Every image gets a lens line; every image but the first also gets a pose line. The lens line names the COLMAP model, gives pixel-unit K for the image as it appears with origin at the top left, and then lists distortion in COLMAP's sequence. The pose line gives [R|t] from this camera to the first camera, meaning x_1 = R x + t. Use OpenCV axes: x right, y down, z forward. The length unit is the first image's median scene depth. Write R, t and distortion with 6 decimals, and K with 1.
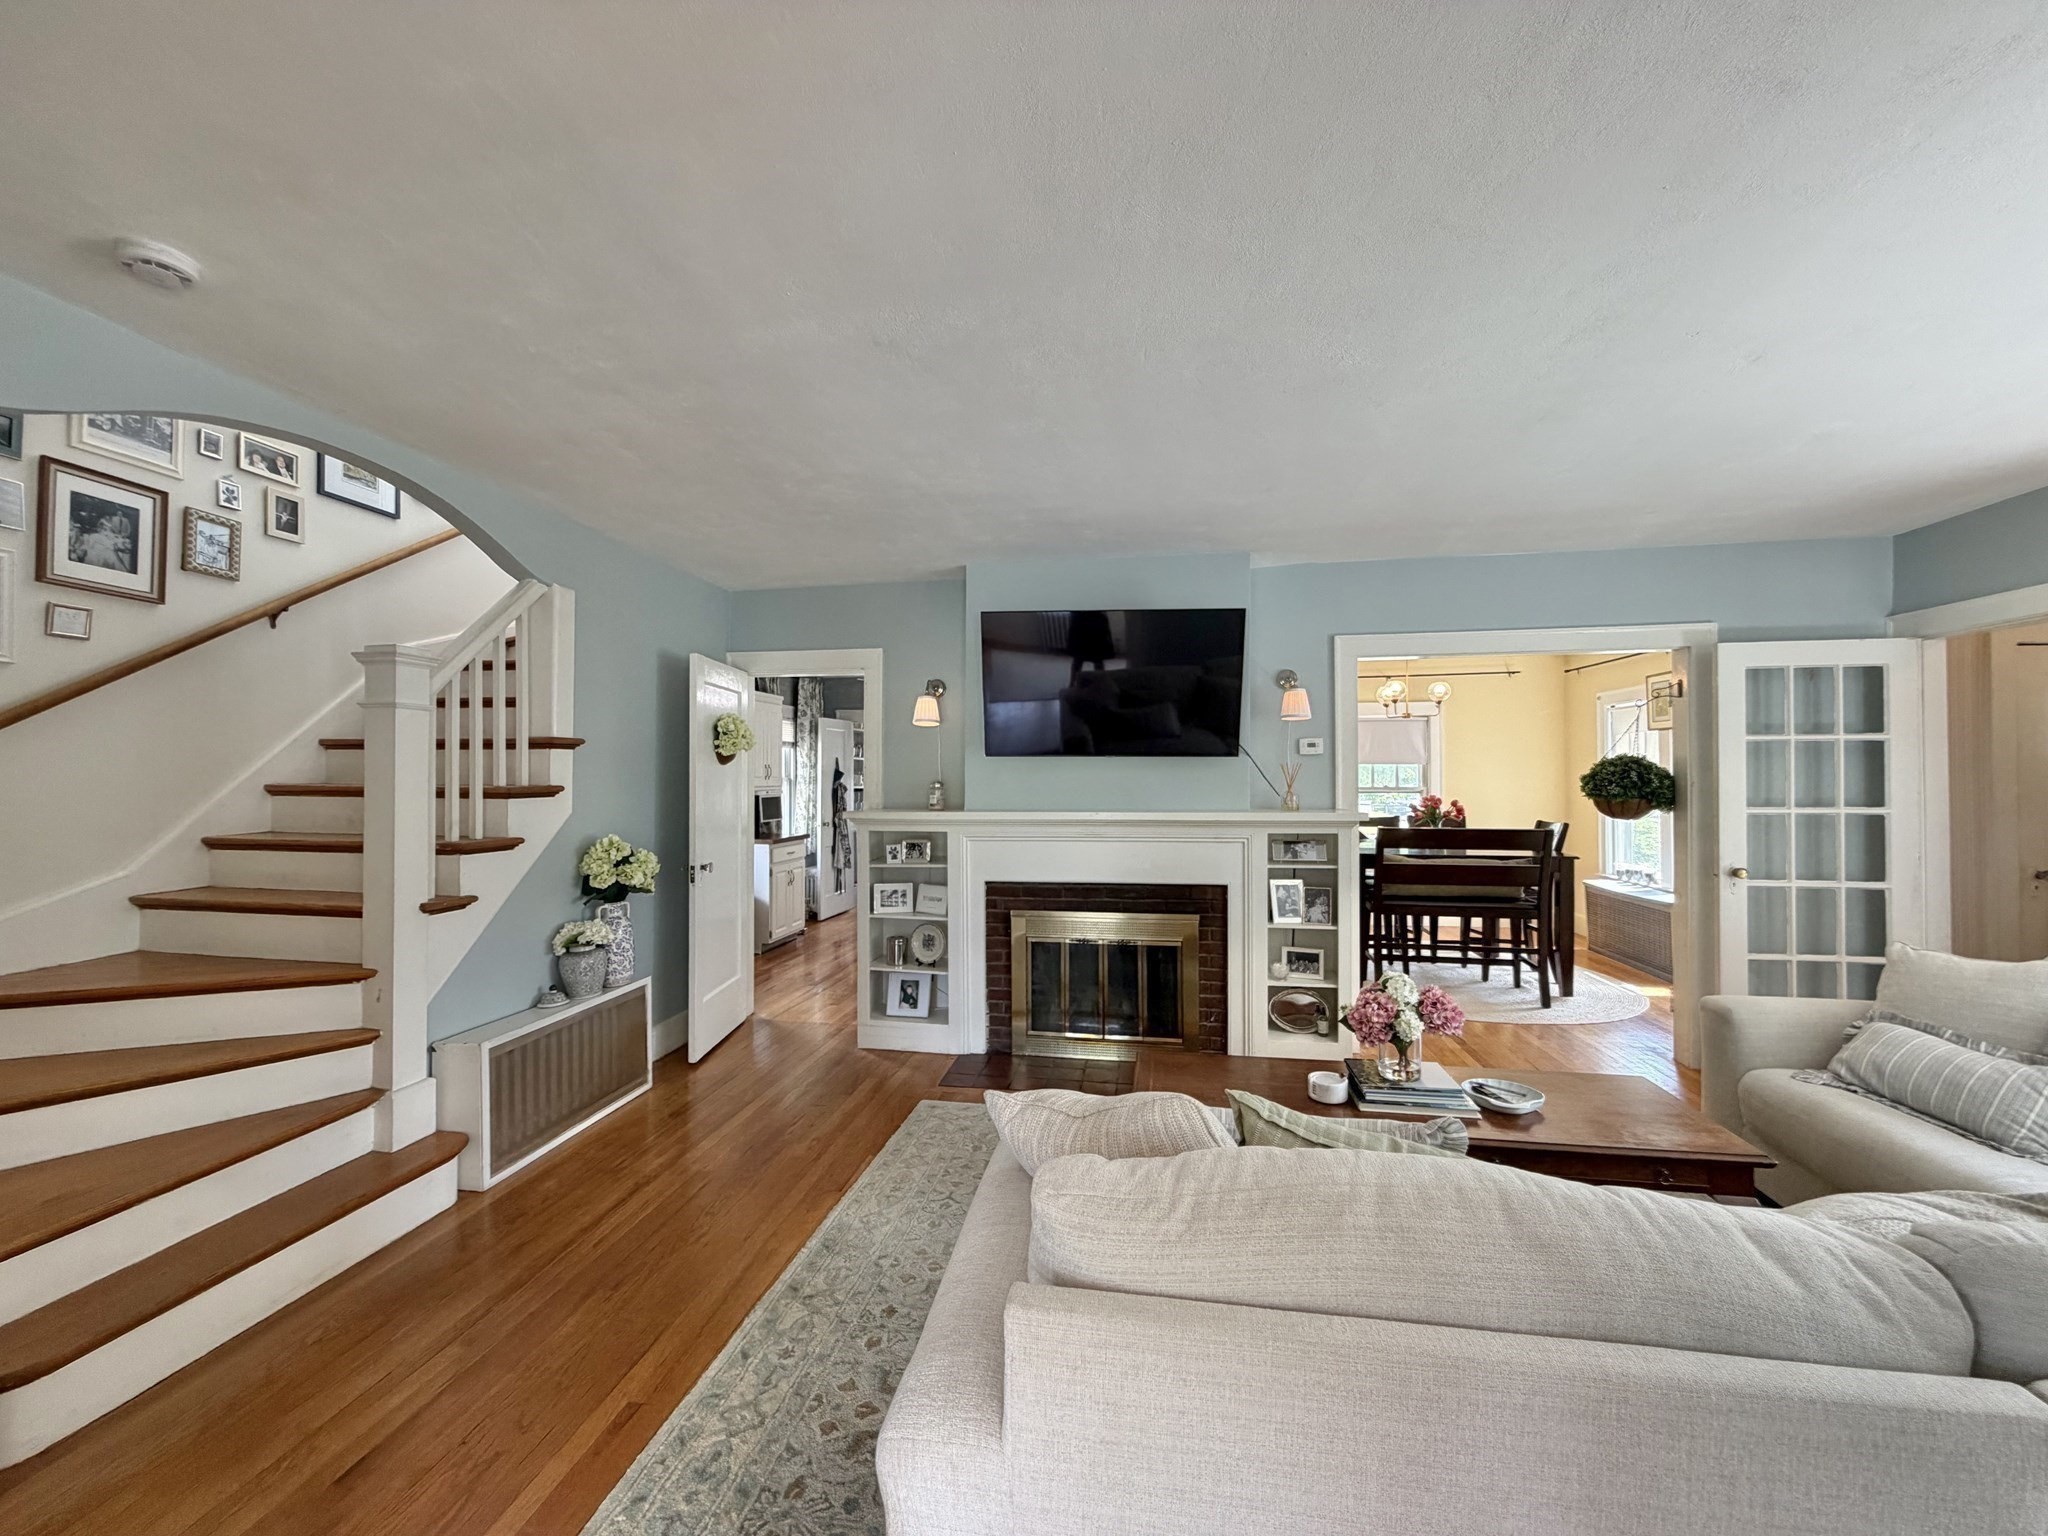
lens RADIAL K [[814.6, 0, 1021.1], [0, 814.6, 768.3], [0, 0, 1]] dist [-0.000721, 0.000323]
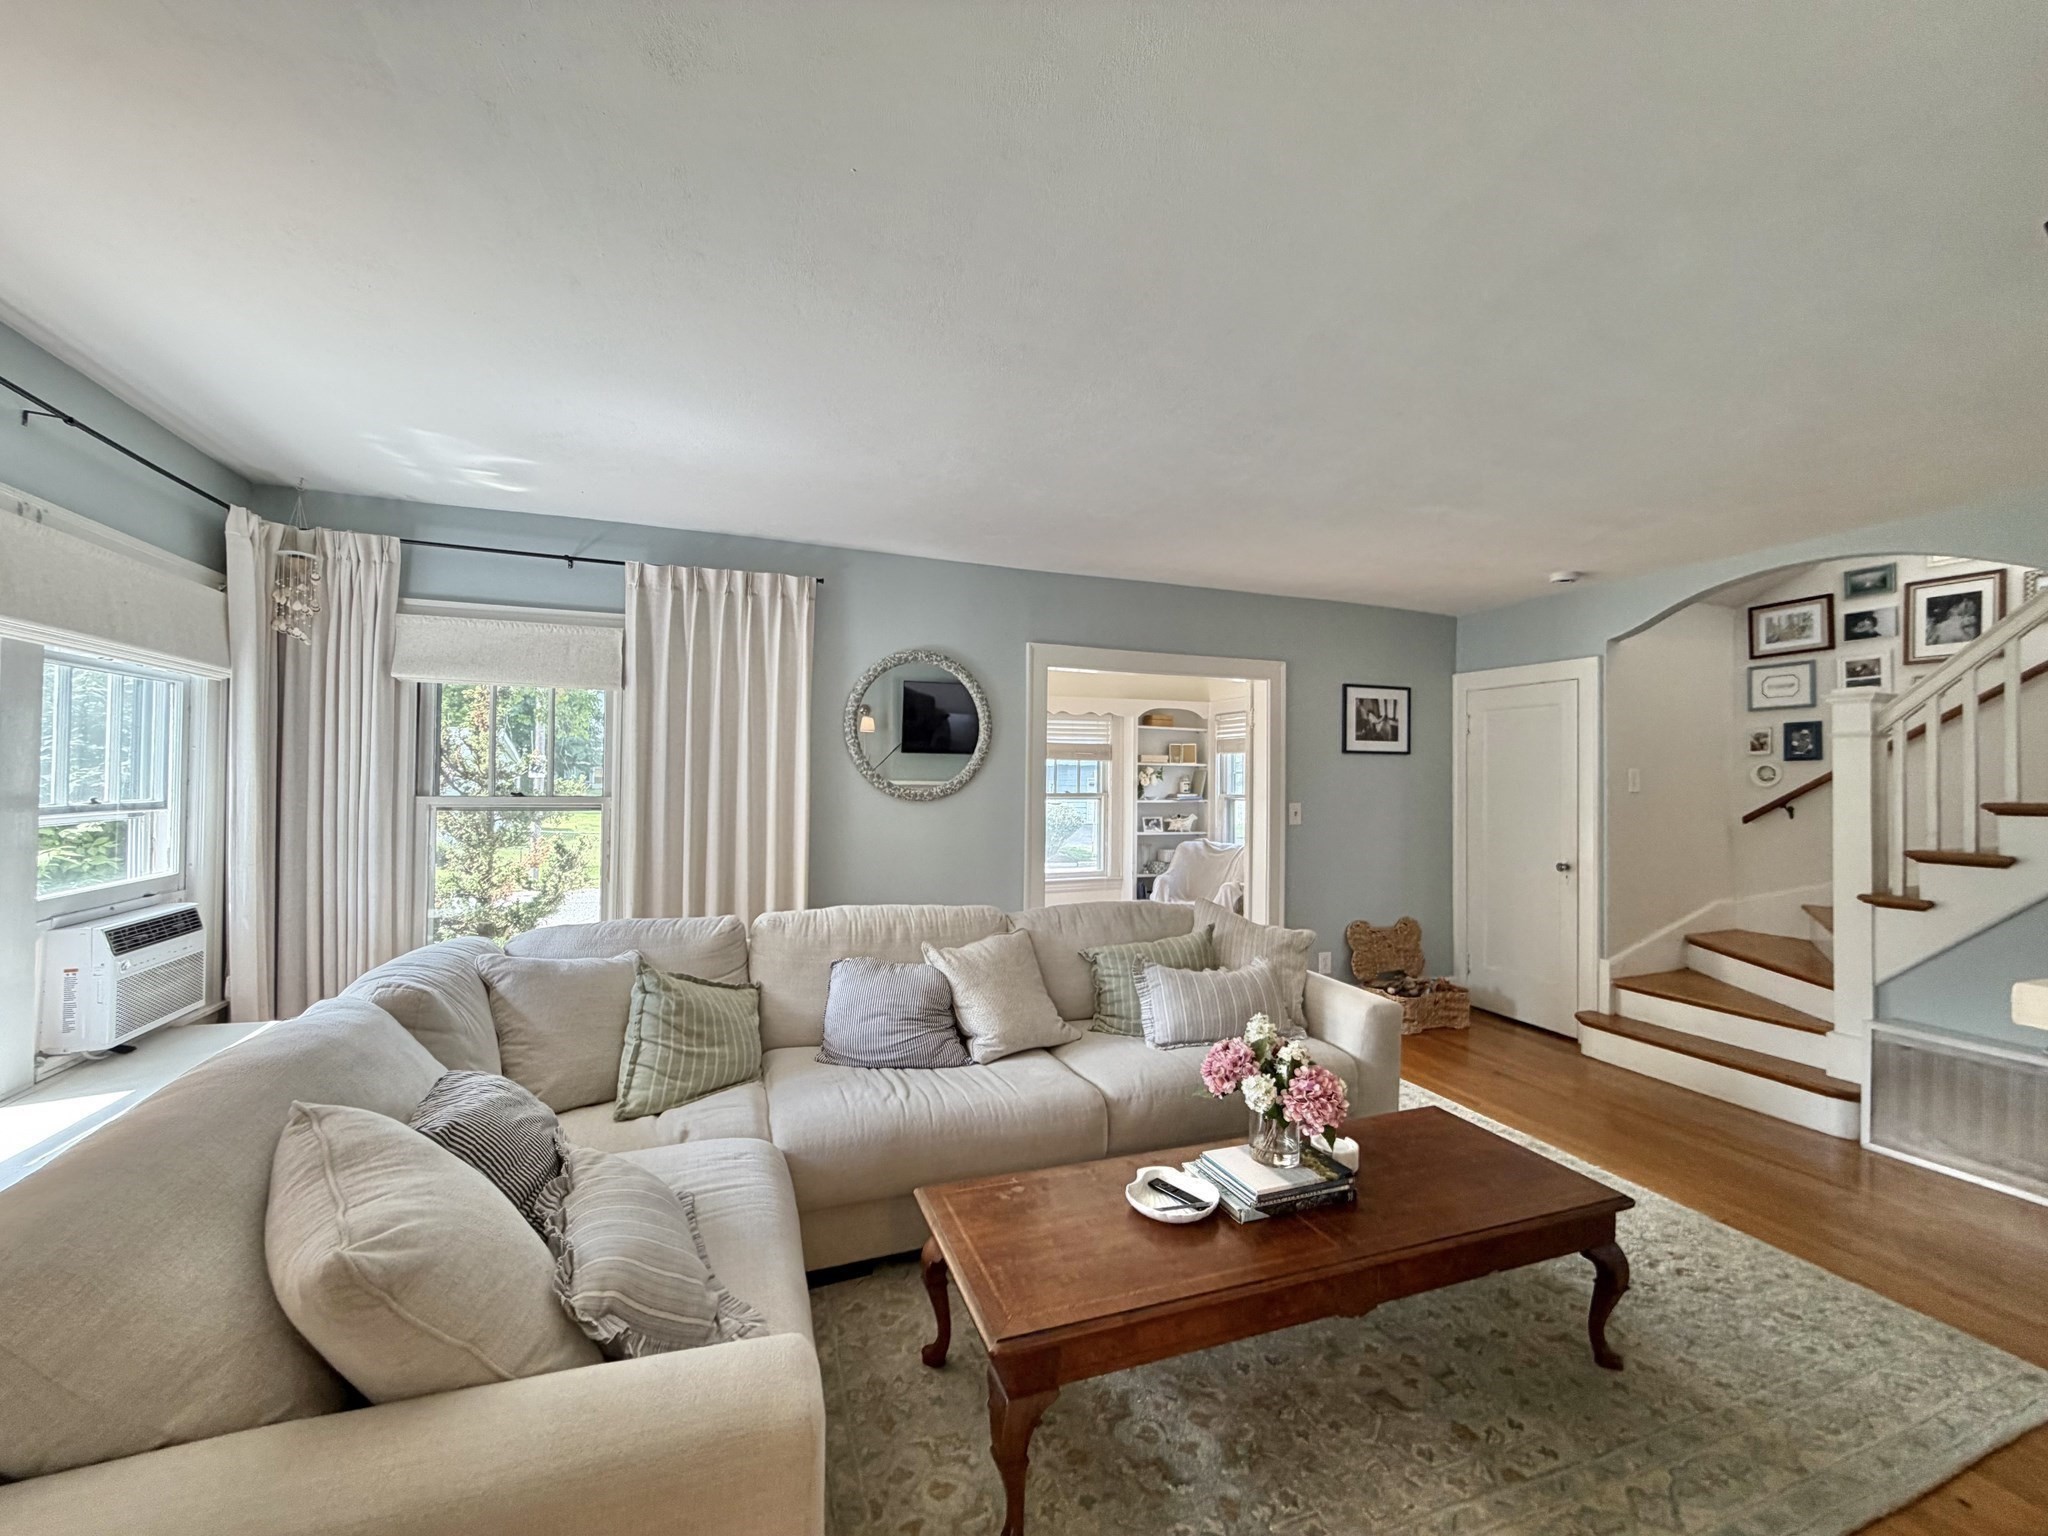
lens RADIAL K [[814.6, 0, 1019.3], [0, 814.6, 771.7], [0, 0, 1]] dist [-0.000721, 0.000323]
pose [[-0.866348, -0.013080, -0.499269, 0.889104], [-0.005078, 0.999836, -0.017382, 0.008696], [0.499415, -0.012524, -0.866273, 1.287923]]
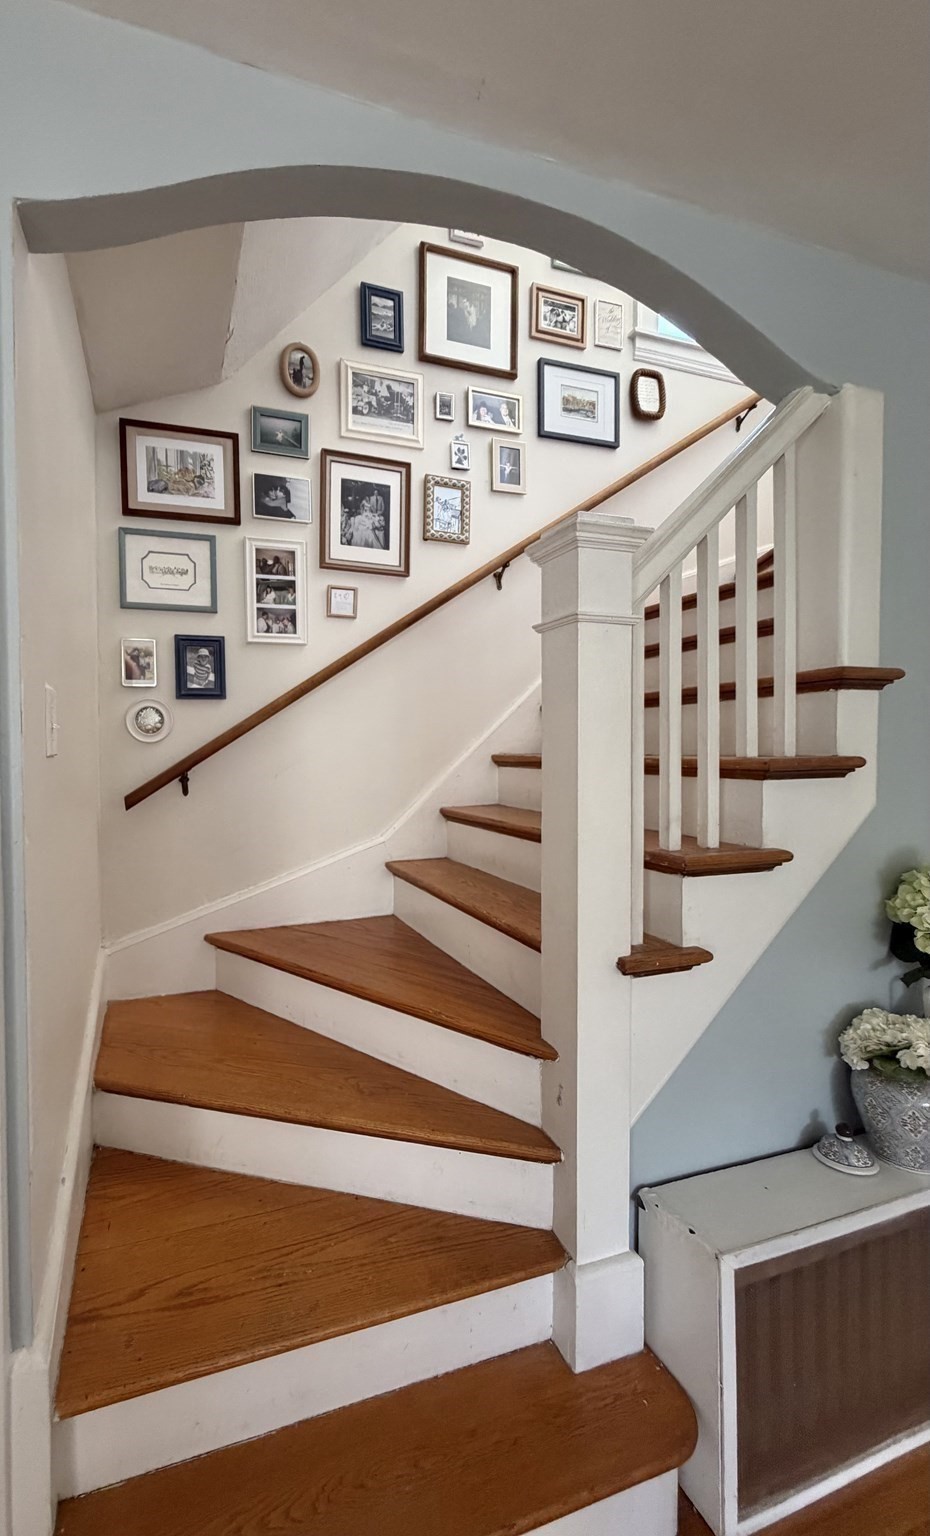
lens RADIAL K [[615.6, 0, 349.2], [0, 615.6, 763.7], [0, 0, 1]] dist [-0.000987, -0.000544]
pose [[0.447214, 0.013082, -0.894331, -0.385840], [0.013218, 0.999687, 0.021233, 0.013976], [0.894329, -0.021317, 0.446901, 0.567118]]
